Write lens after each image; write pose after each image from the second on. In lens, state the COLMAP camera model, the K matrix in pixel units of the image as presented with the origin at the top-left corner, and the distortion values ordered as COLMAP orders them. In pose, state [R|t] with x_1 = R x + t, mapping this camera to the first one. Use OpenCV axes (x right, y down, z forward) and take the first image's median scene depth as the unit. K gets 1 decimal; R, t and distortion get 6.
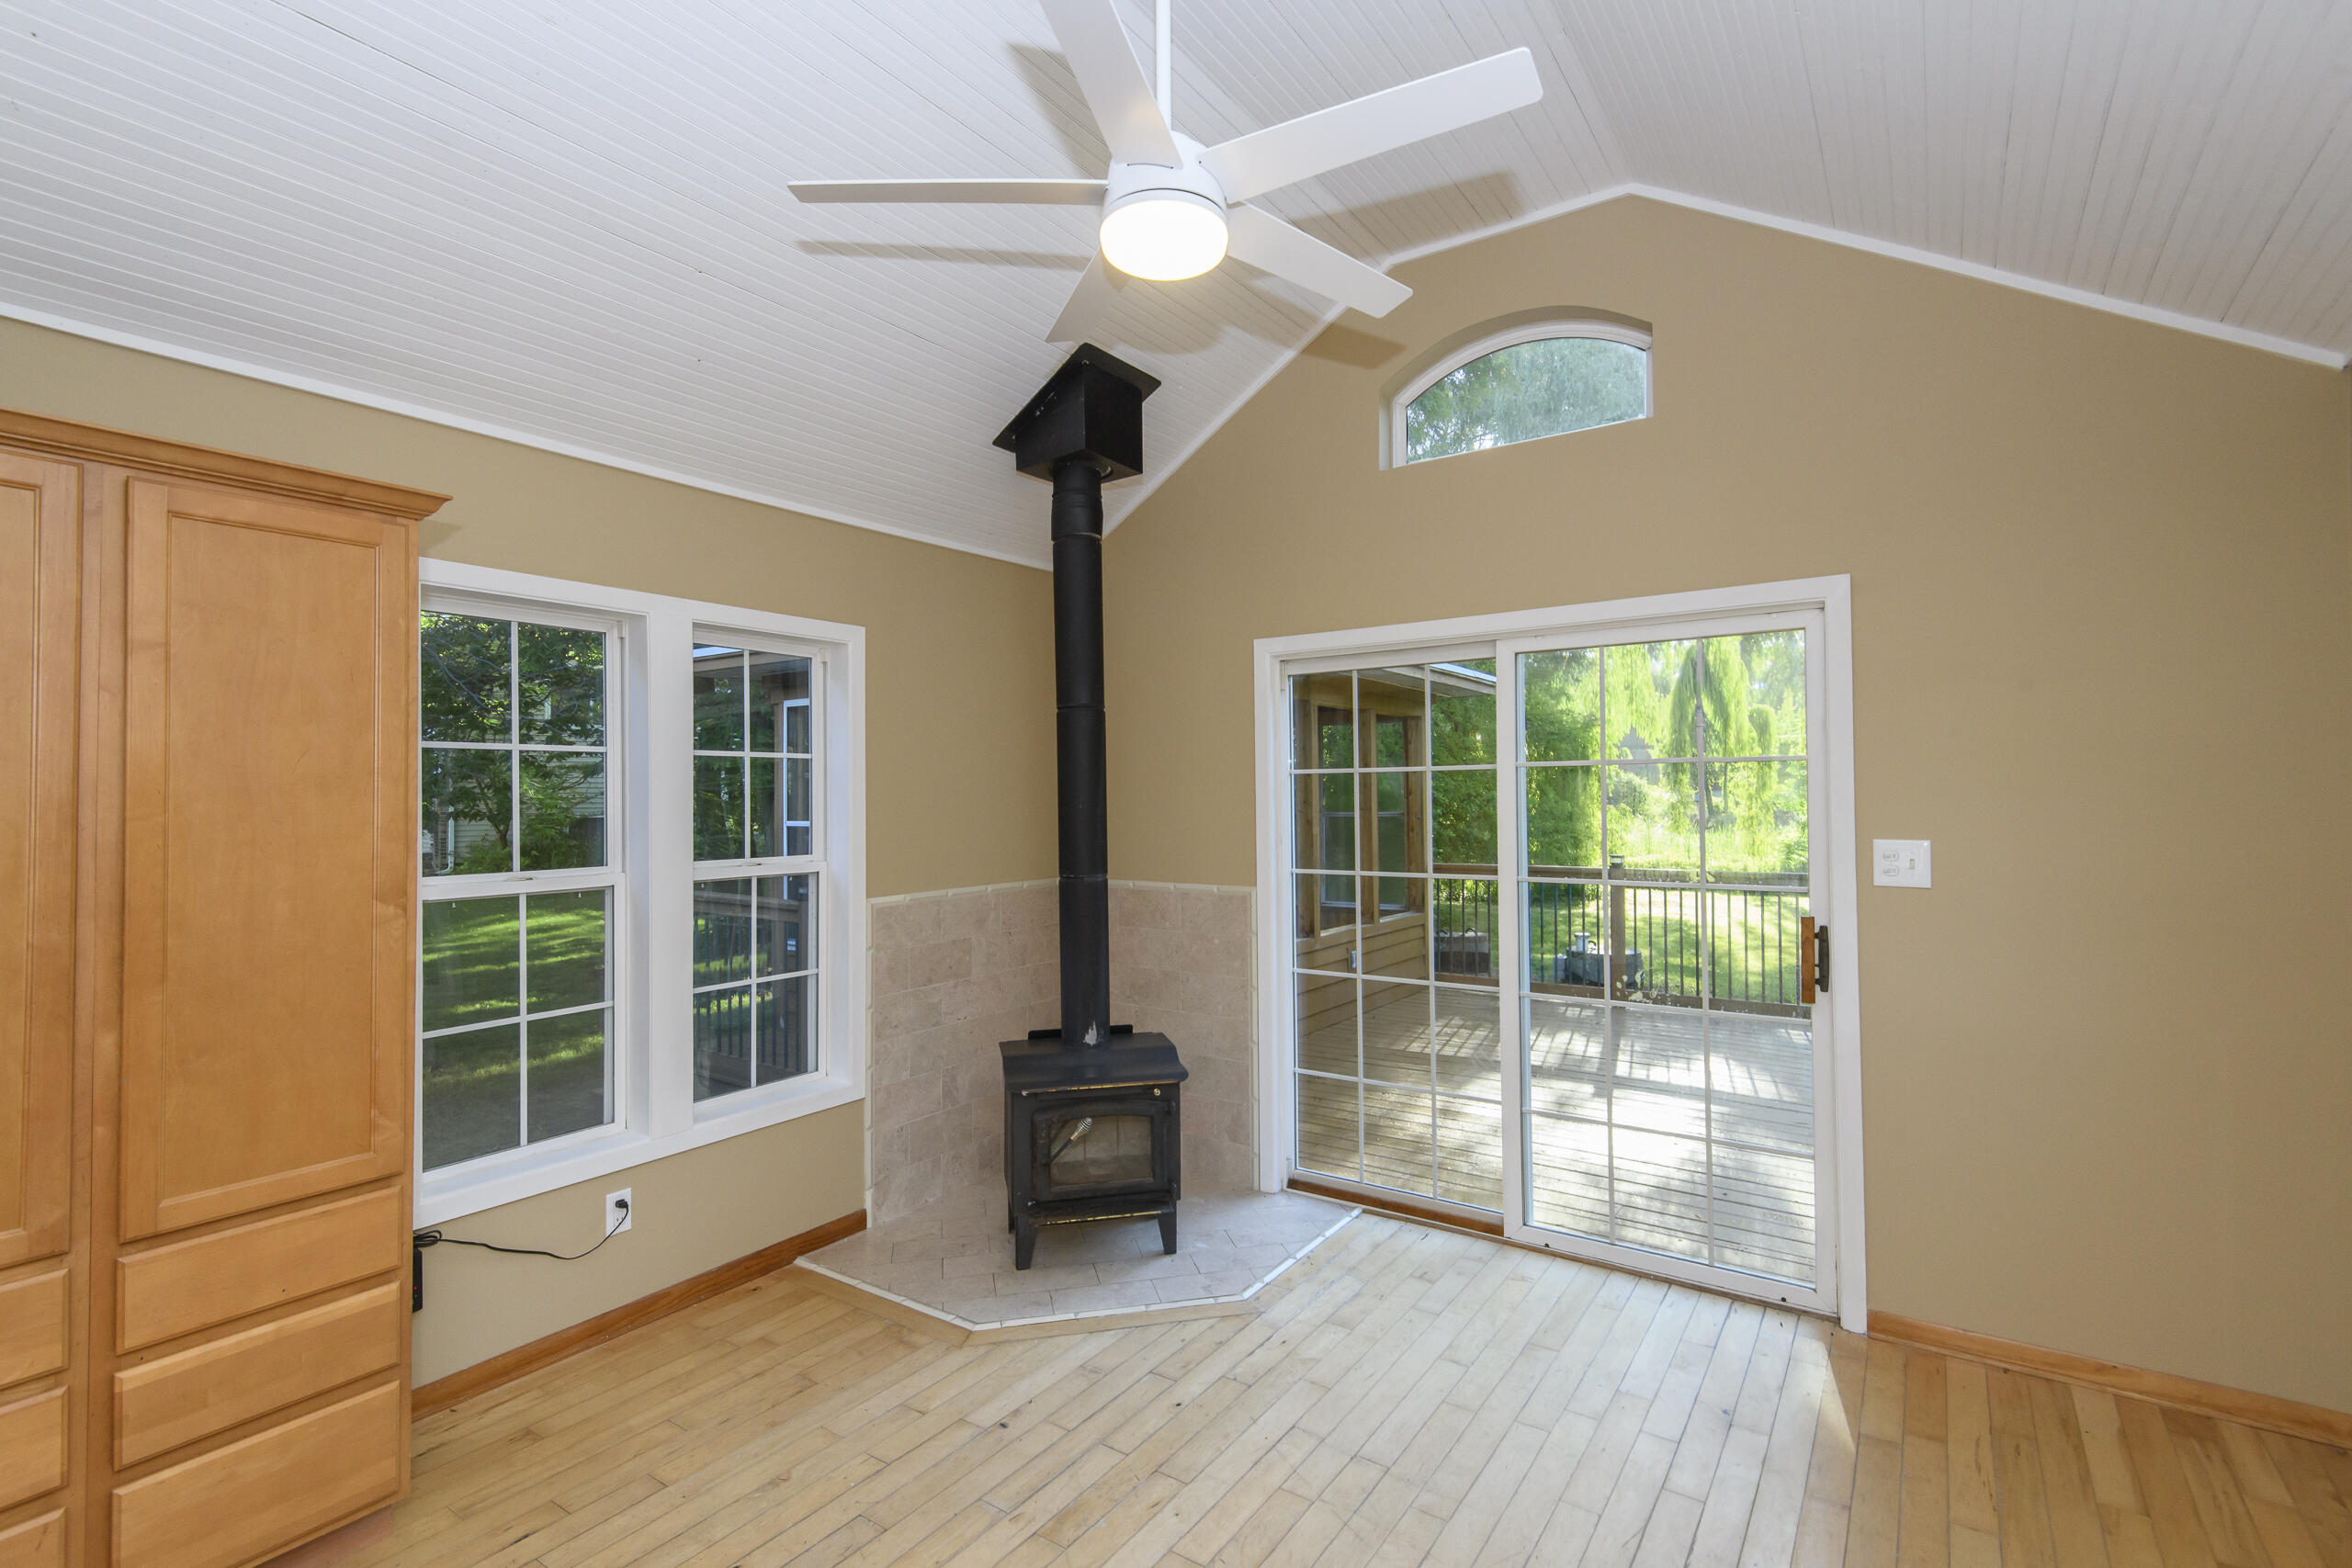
lens RADIAL K [[1075.9, 0, 1166.9], [0, 1075.9, 781.8], [0, 0, 1]] dist [0.004540, -0.002732]
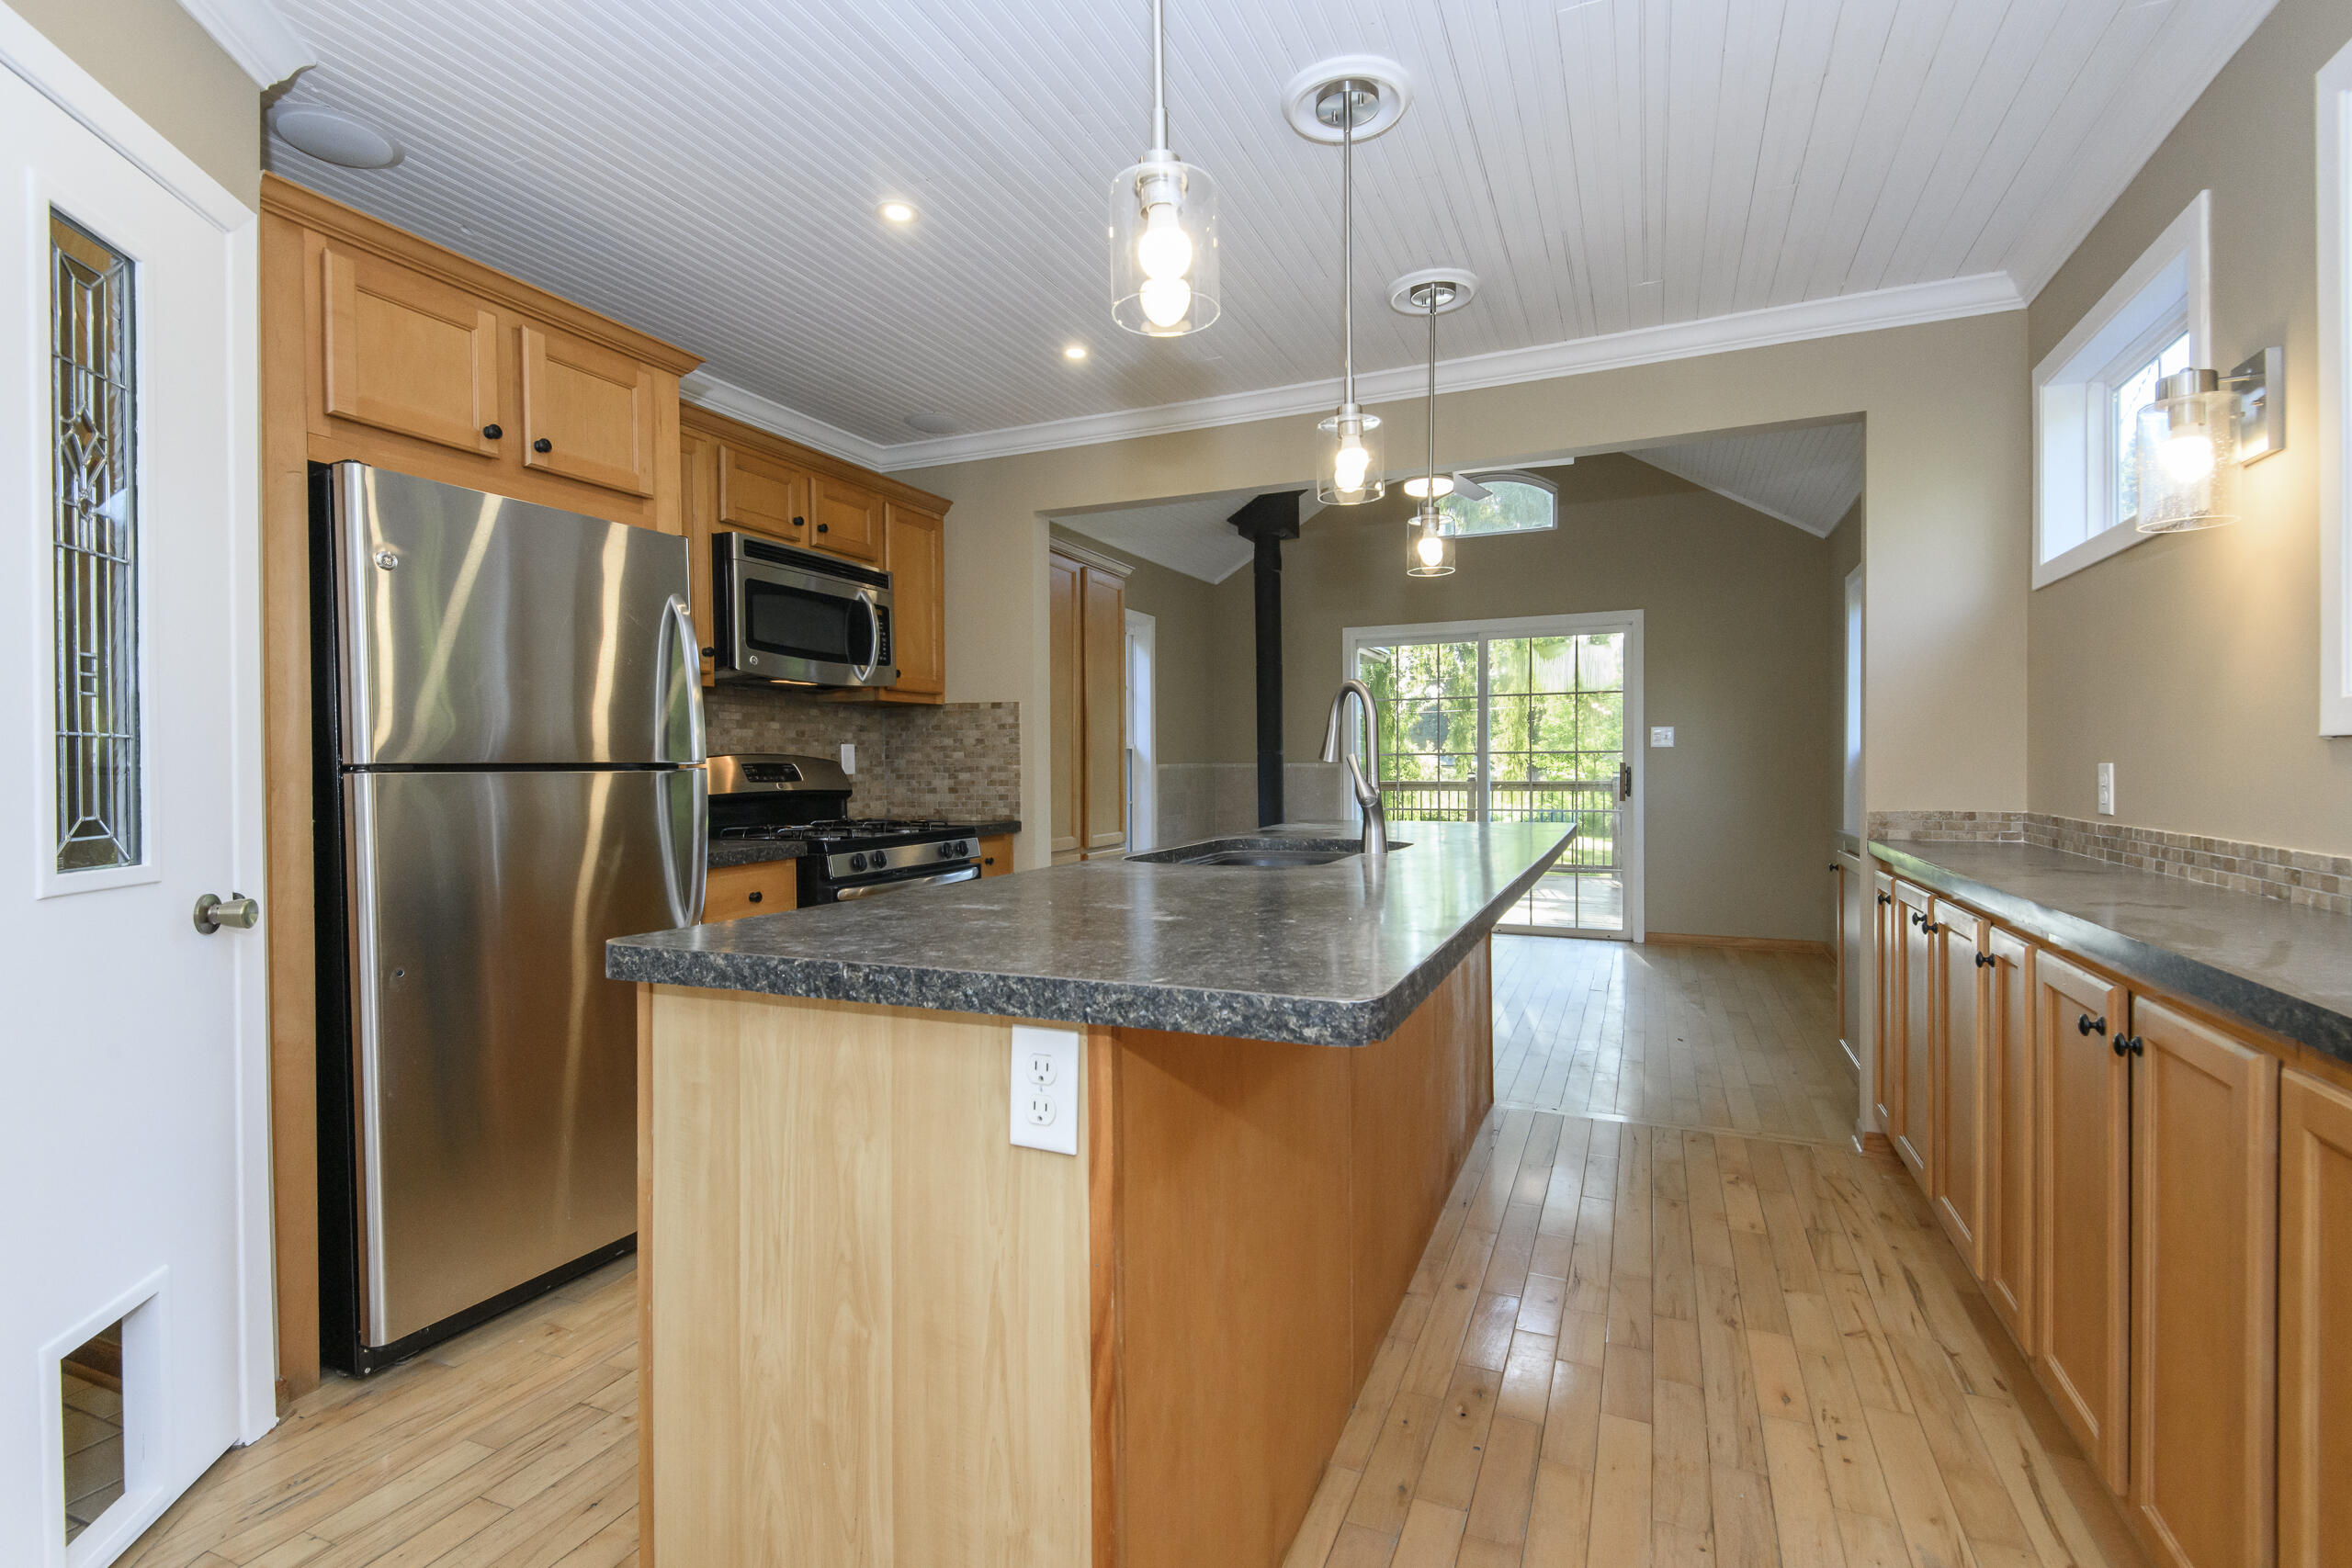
lens RADIAL K [[1075.9, 0, 1170.1], [0, 1075.9, 775.9], [0, 0, 1]] dist [0.004540, -0.002732]
pose [[0.983031, 0.004326, 0.183389, -1.186463], [-0.008771, 0.999687, 0.023435, 0.171418], [-0.183230, -0.024646, 0.982761, -1.643564]]
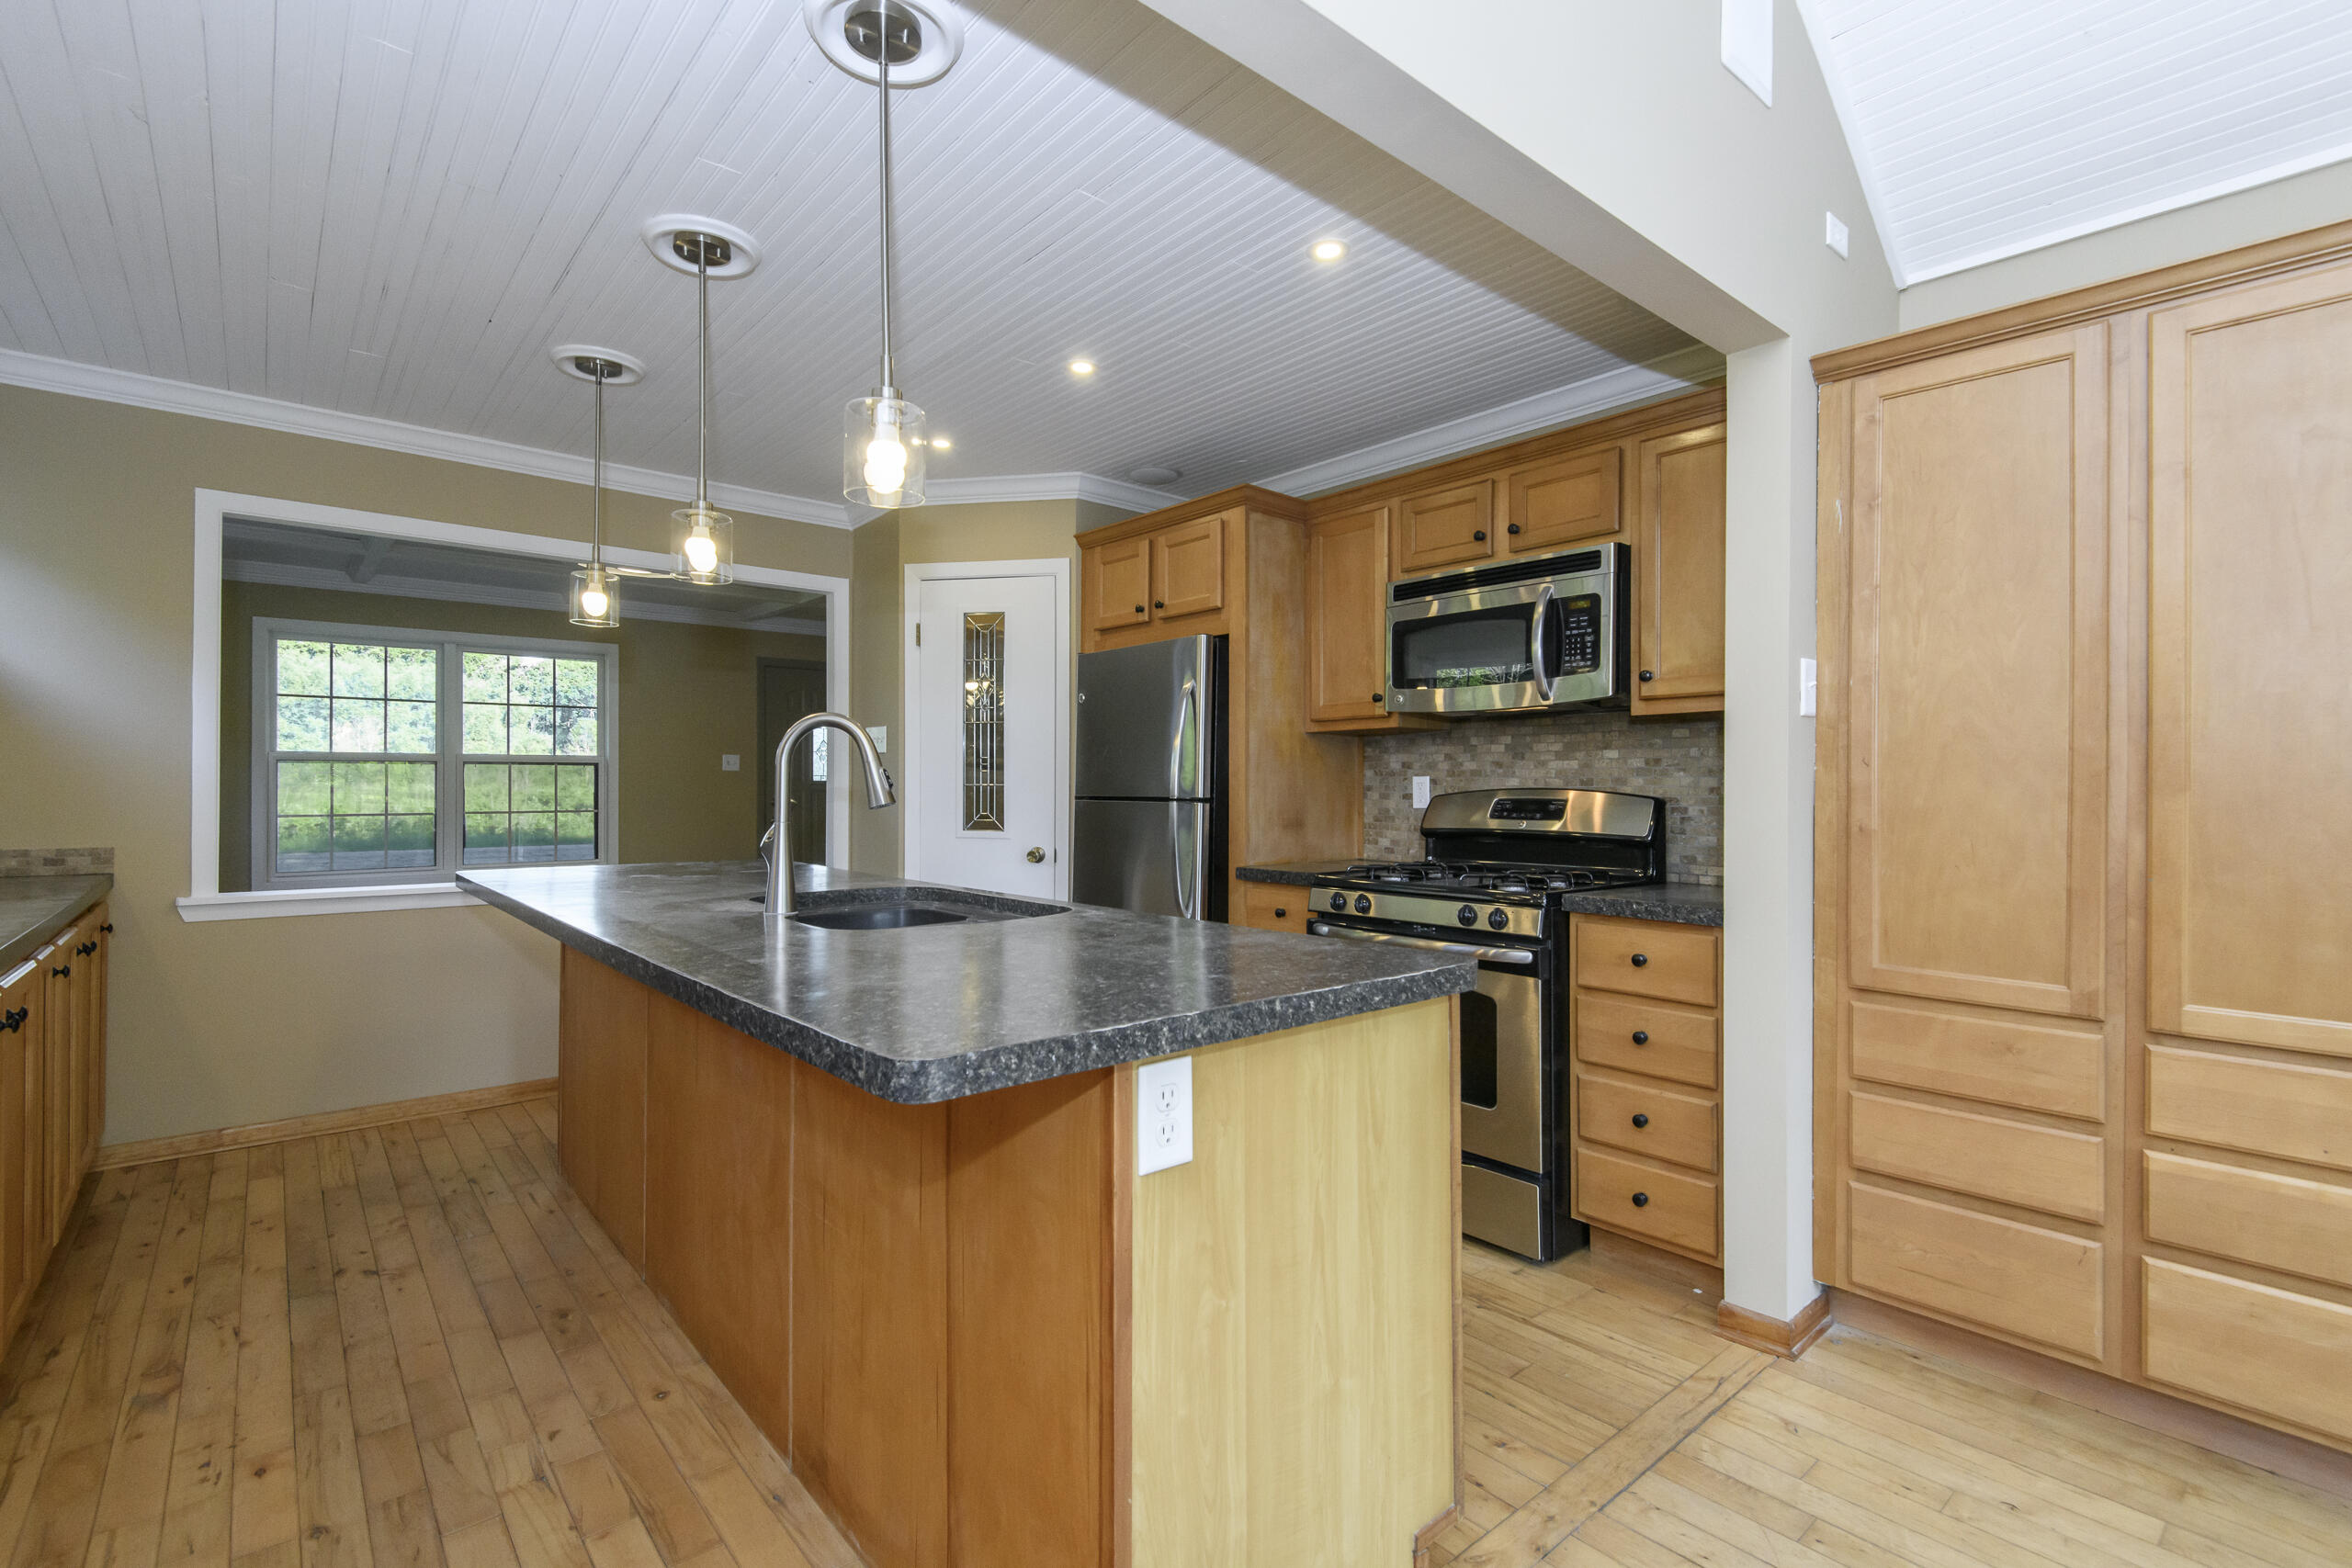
lens RADIAL K [[1075.9, 0, 1171.7], [0, 1075.9, 793.1], [0, 0, 1]] dist [0.004540, -0.002732]
pose [[-0.269741, 0.011151, -0.962868, 0.324387], [0.010170, 0.999910, 0.008731, 0.169760], [0.962879, -0.007437, -0.269831, 0.350099]]
